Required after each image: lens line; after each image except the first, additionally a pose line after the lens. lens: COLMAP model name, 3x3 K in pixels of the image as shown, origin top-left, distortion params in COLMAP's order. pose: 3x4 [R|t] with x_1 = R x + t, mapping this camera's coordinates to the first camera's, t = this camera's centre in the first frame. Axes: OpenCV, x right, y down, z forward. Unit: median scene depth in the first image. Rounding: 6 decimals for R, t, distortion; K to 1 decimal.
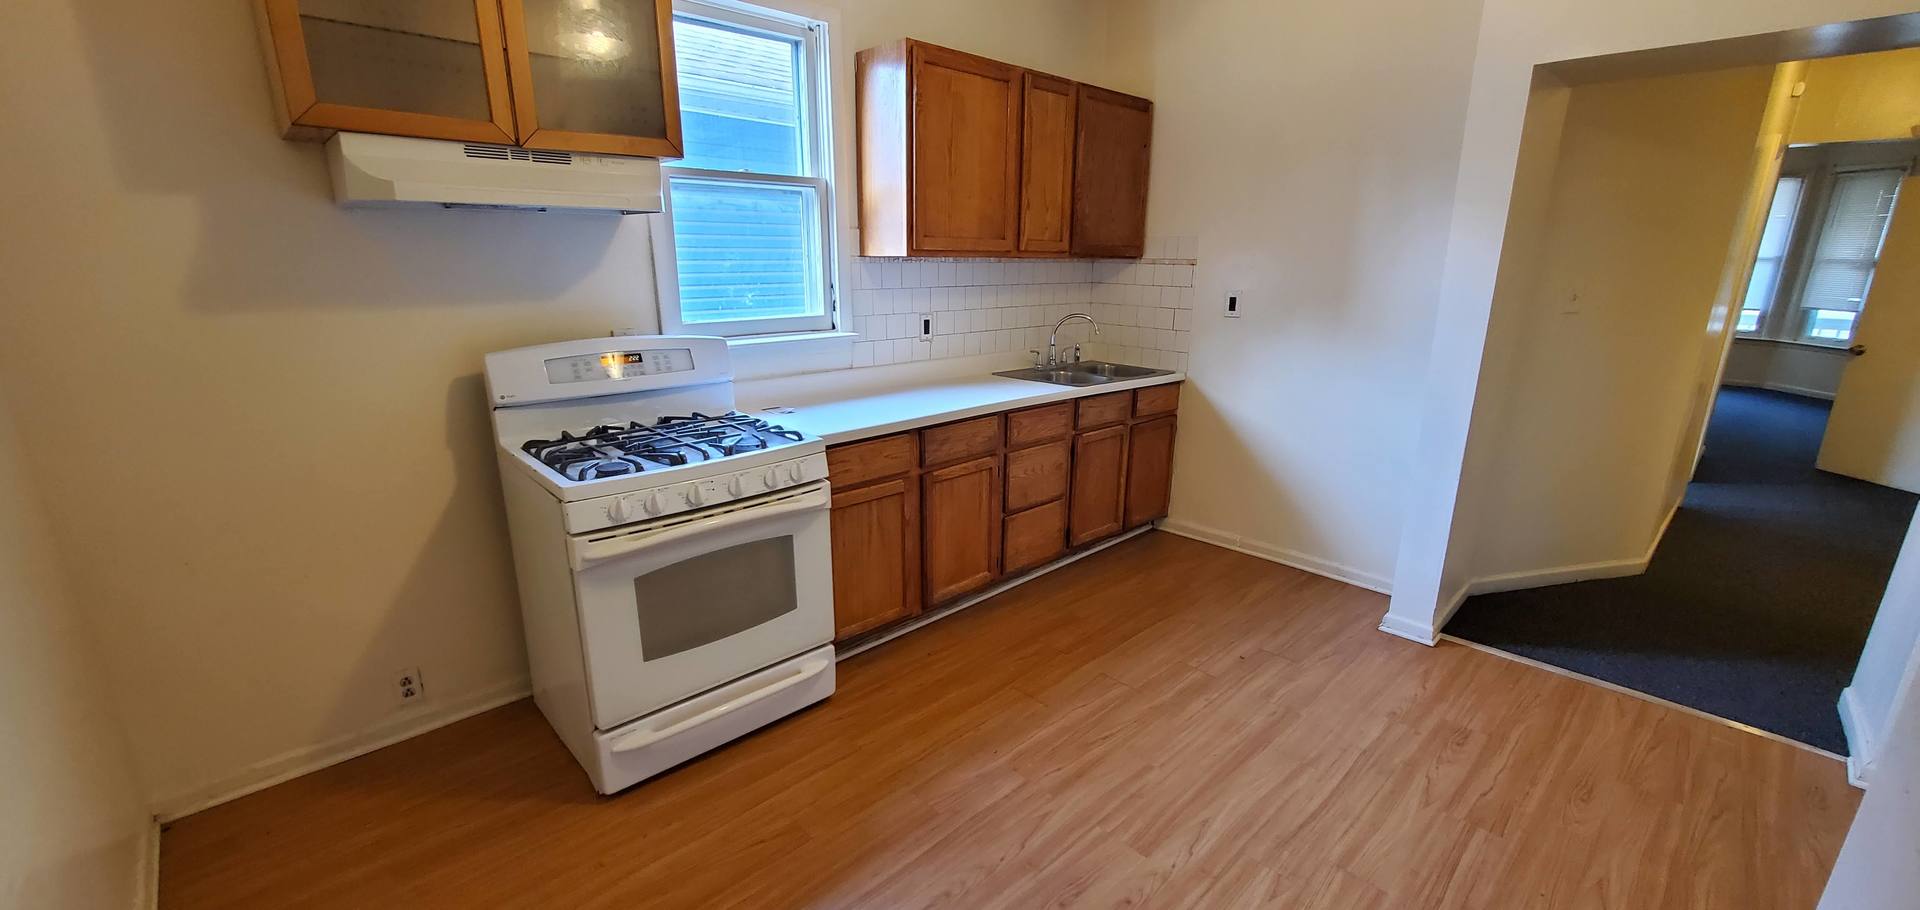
lens RADIAL K [[755.2, 0, 947.8], [0, 755.2, 464.0], [0, 0, 1]] dist [-0.001673, -0.000227]
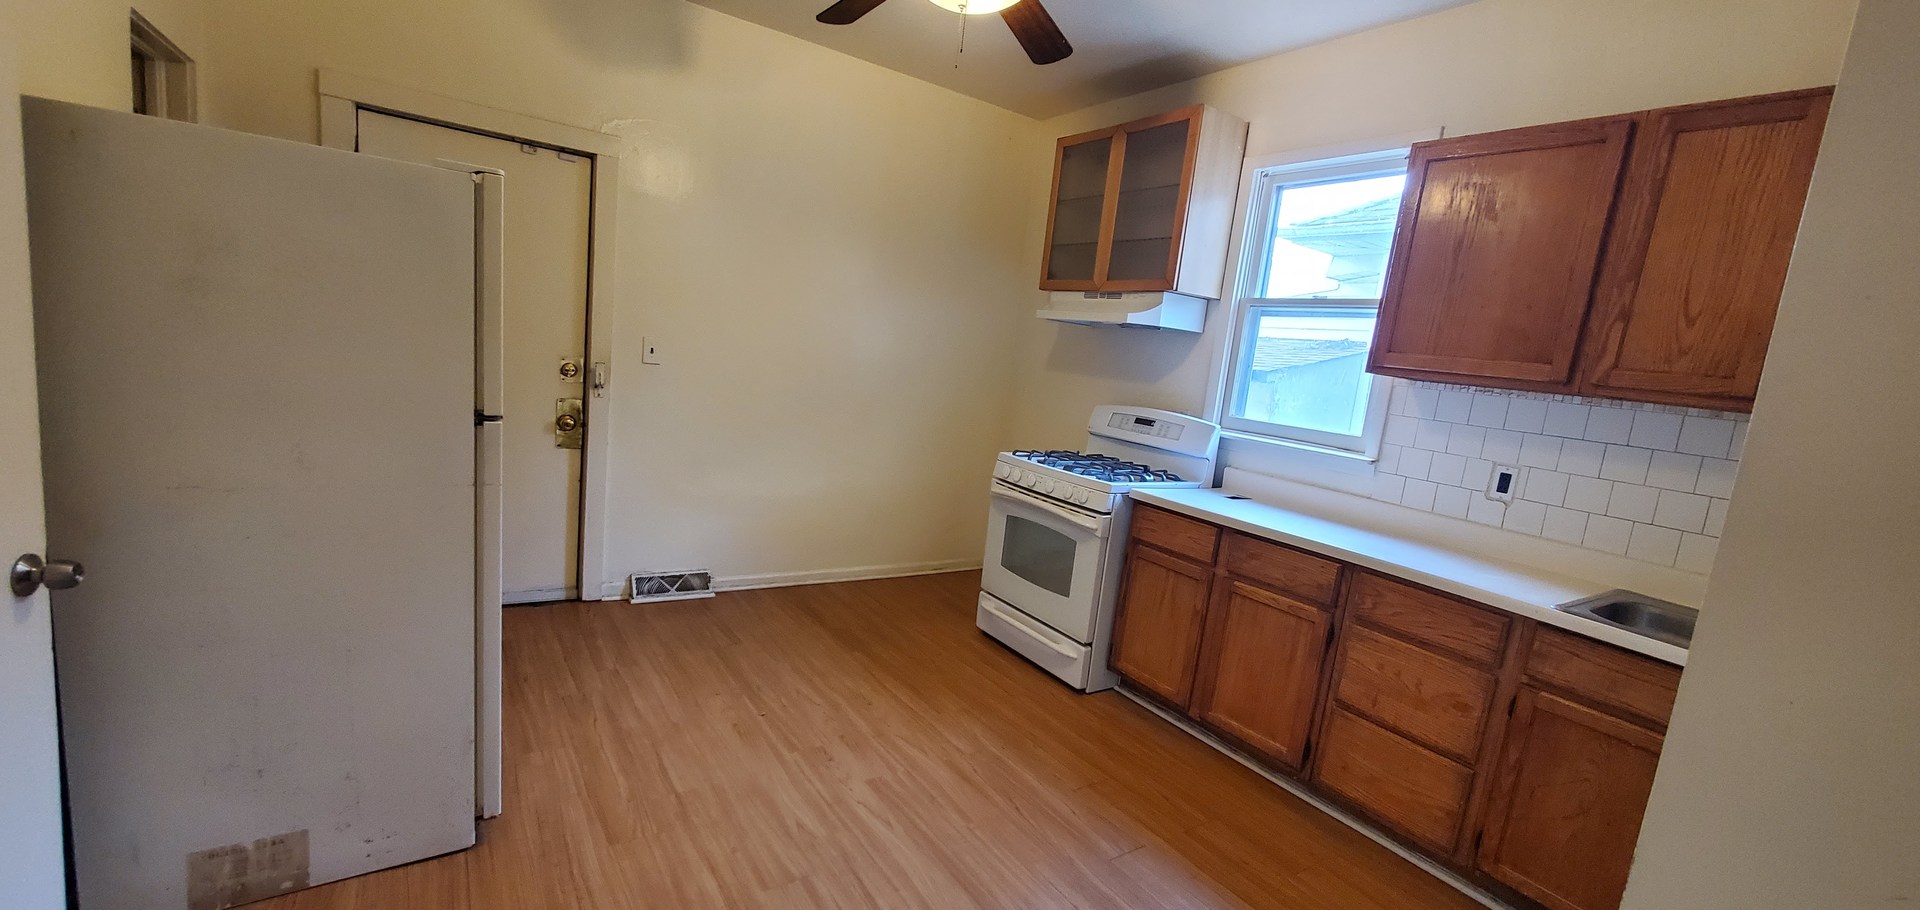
lens RADIAL K [[755.2, 0, 952.7], [0, 755.2, 453.1], [0, 0, 1]] dist [-0.001673, -0.000227]
pose [[-0.146415, 0.117922, -0.982170, 1.006897], [-0.371554, 0.913617, 0.165080, -0.170514], [0.916793, 0.389099, -0.089953, 0.738541]]
